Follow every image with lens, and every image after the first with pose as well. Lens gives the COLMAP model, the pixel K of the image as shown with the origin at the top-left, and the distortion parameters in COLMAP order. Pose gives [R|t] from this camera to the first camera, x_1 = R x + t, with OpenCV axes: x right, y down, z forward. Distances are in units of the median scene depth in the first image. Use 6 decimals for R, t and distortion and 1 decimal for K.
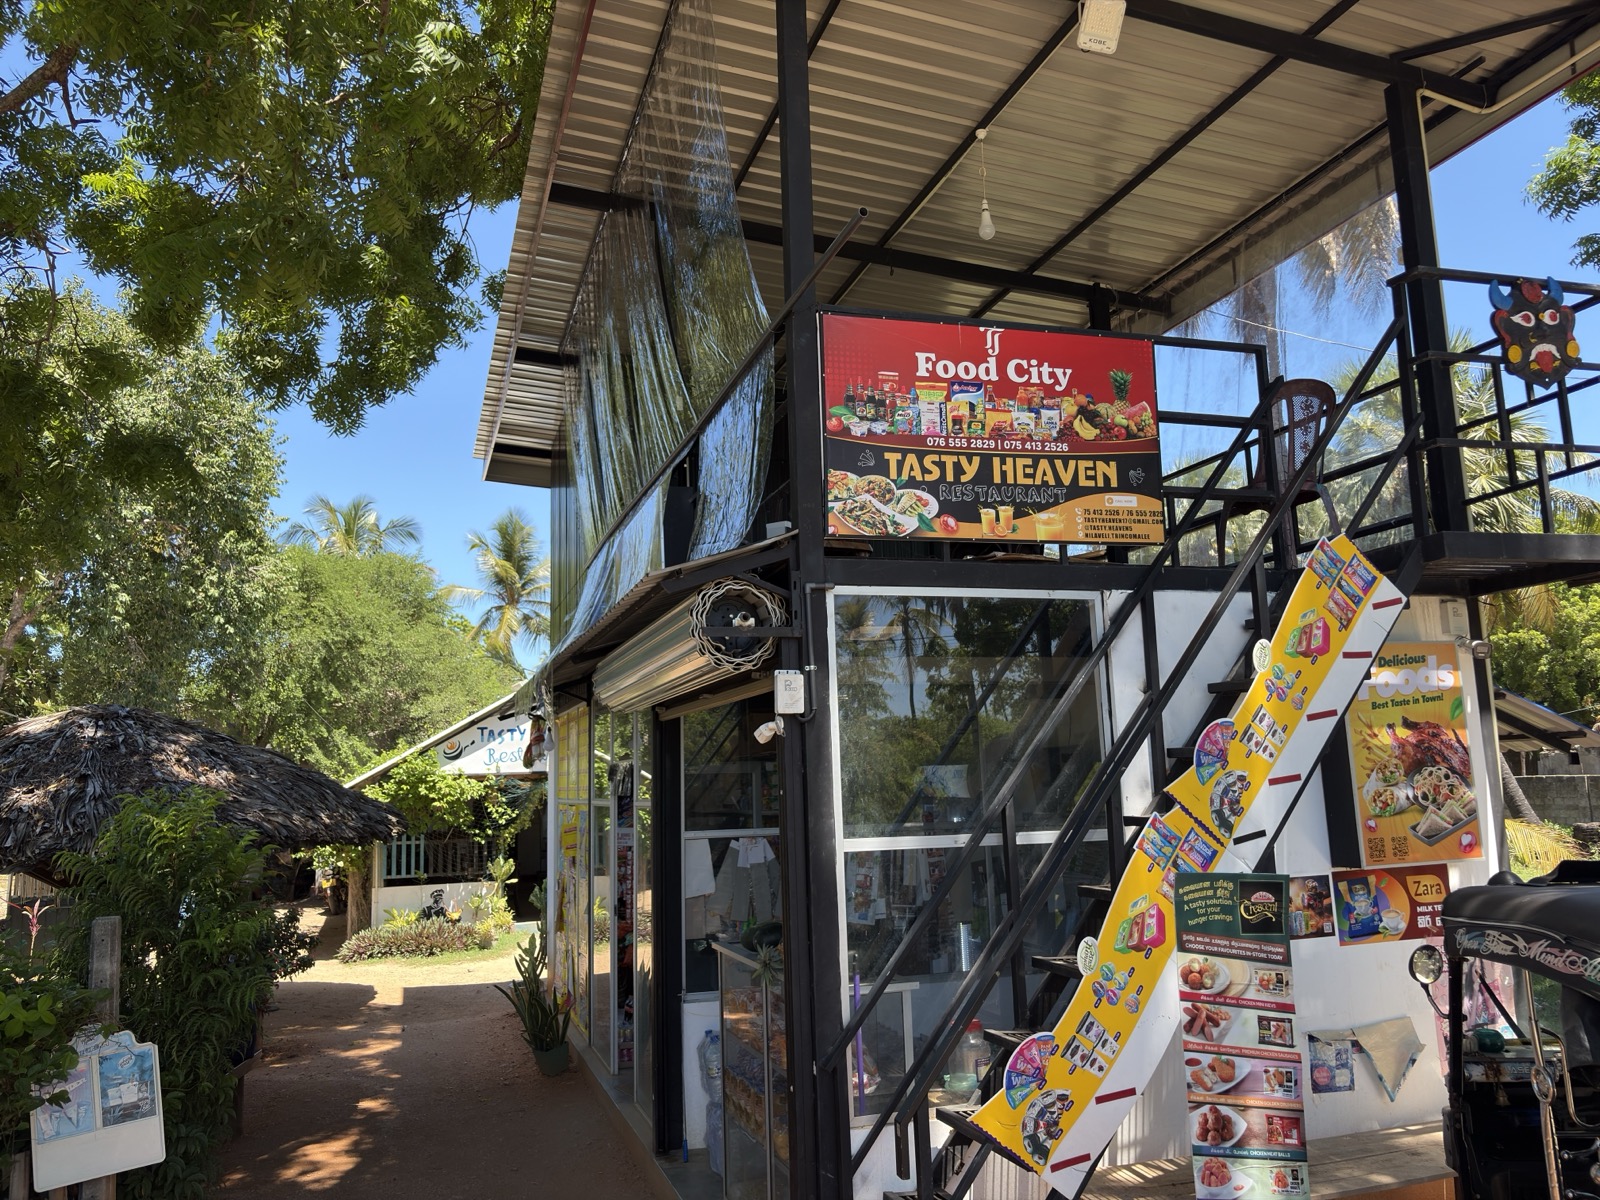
lens RADIAL K [[1220.9, 0, 789.3], [0, 1220.9, 593.0], [0, 0, 1]] dist [0.036041, -0.002307]
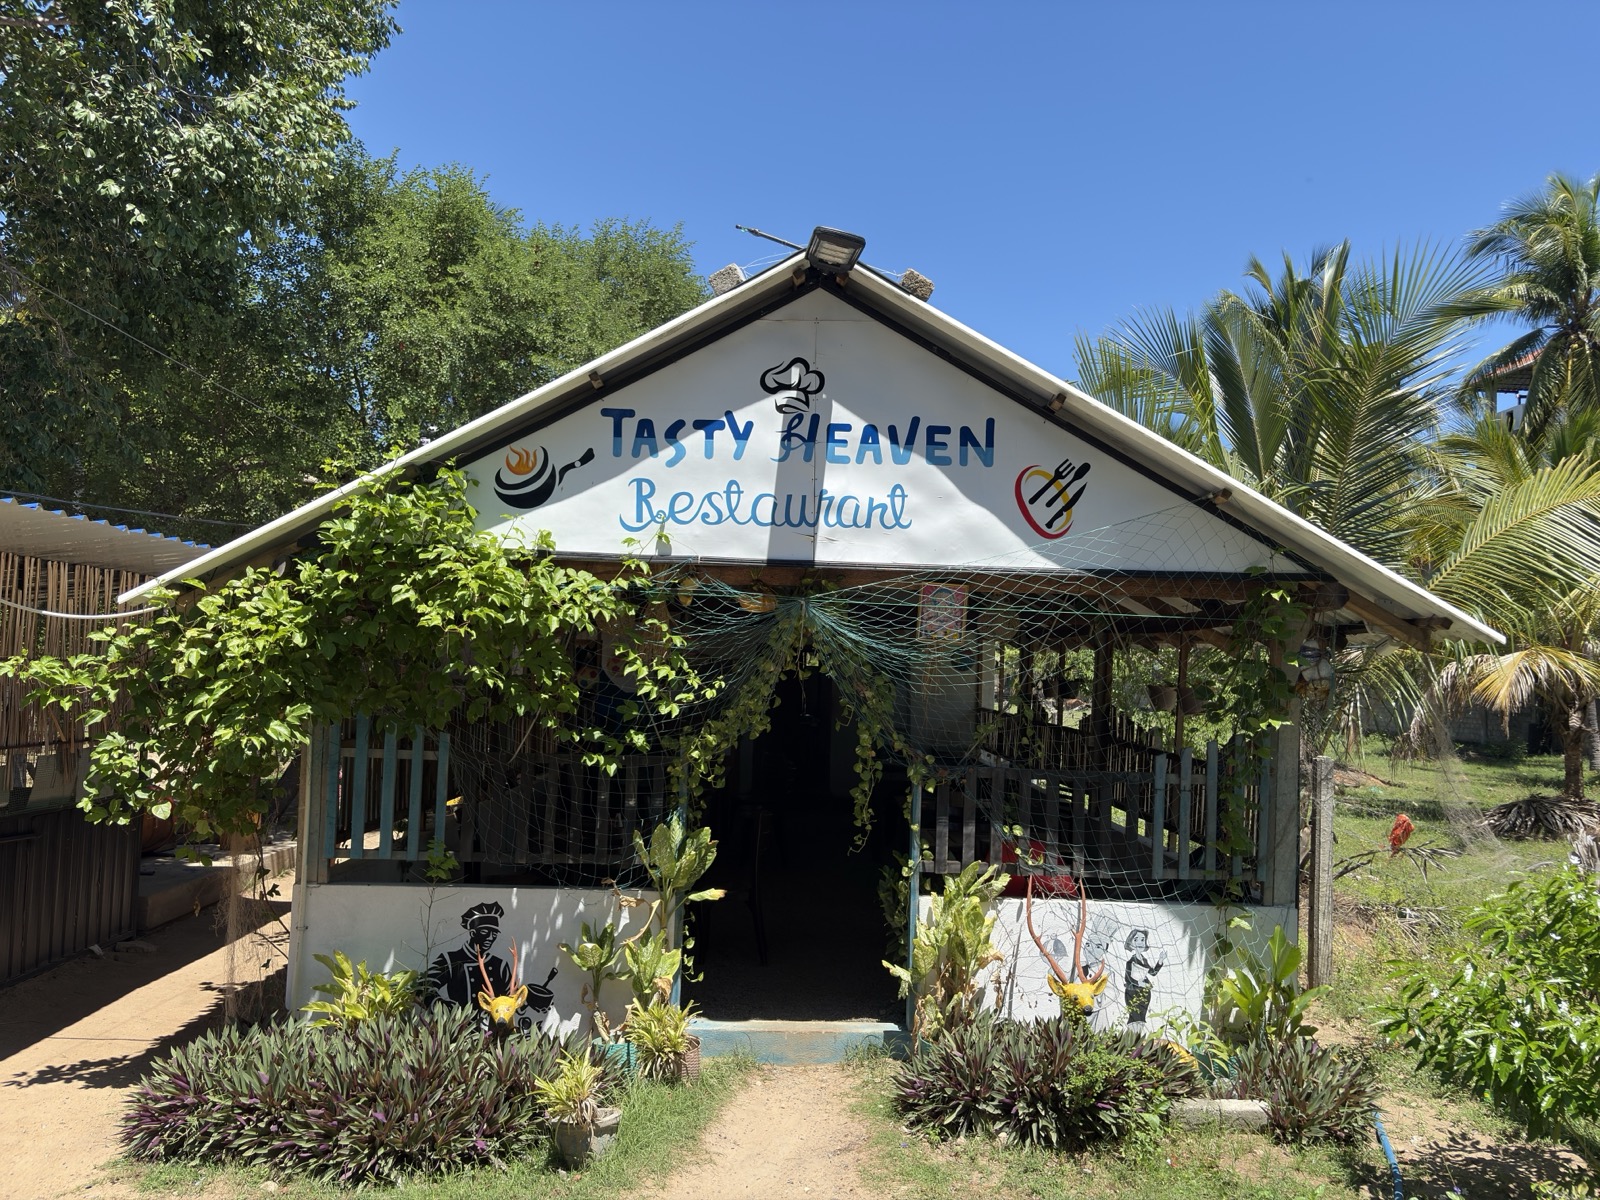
lens RADIAL K [[1220.9, 0, 789.3], [0, 1220.9, 593.0], [0, 0, 1]] dist [0.036041, -0.002307]
pose [[0.957421, 0.037487, -0.286252, -0.118087], [-0.014053, 0.996410, 0.083485, 0.130522], [0.288354, -0.075908, 0.954510, 0.714945]]
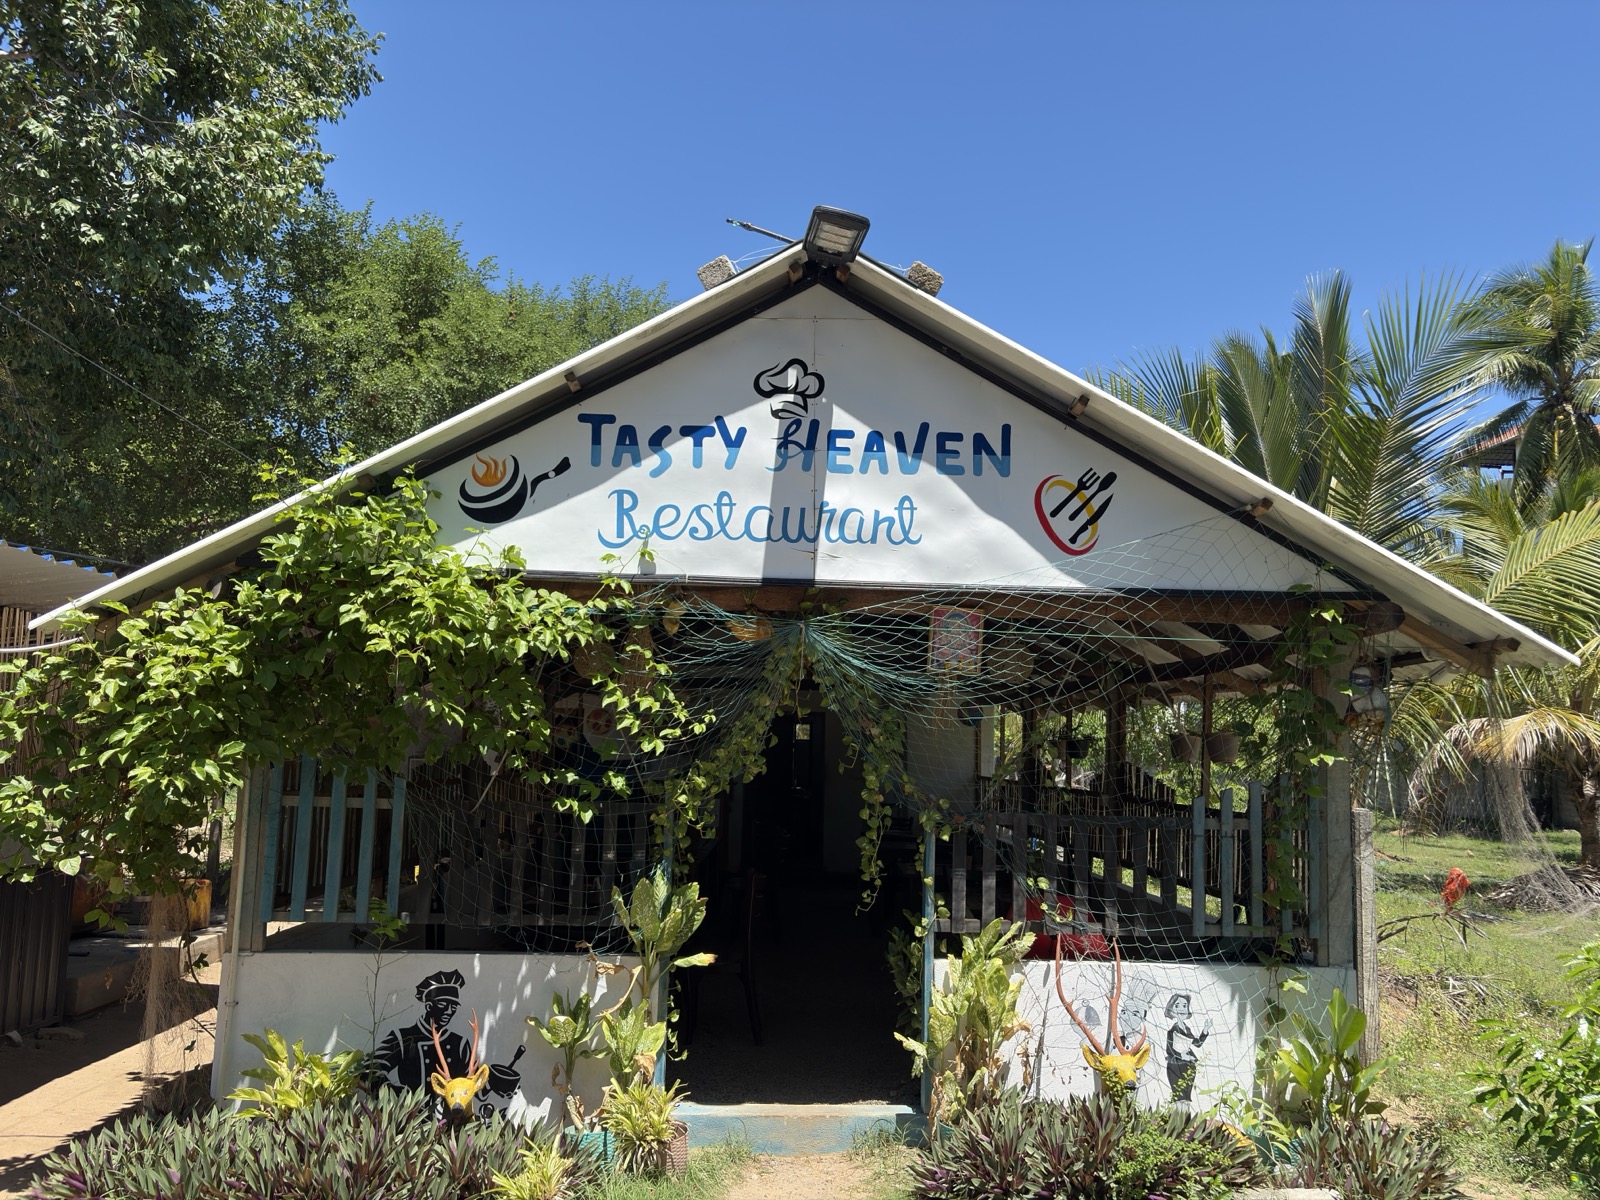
lens RADIAL K [[1223.0, 0, 800.0], [0, 1223.0, 600.0], [0, 0, 1]] dist [0.038883, -0.027433]
pose [[0.962827, 0.014560, -0.269726, -0.128836], [-0.009755, 0.999769, 0.019146, 0.147630], [0.269942, -0.015803, 0.962747, 0.743188]]
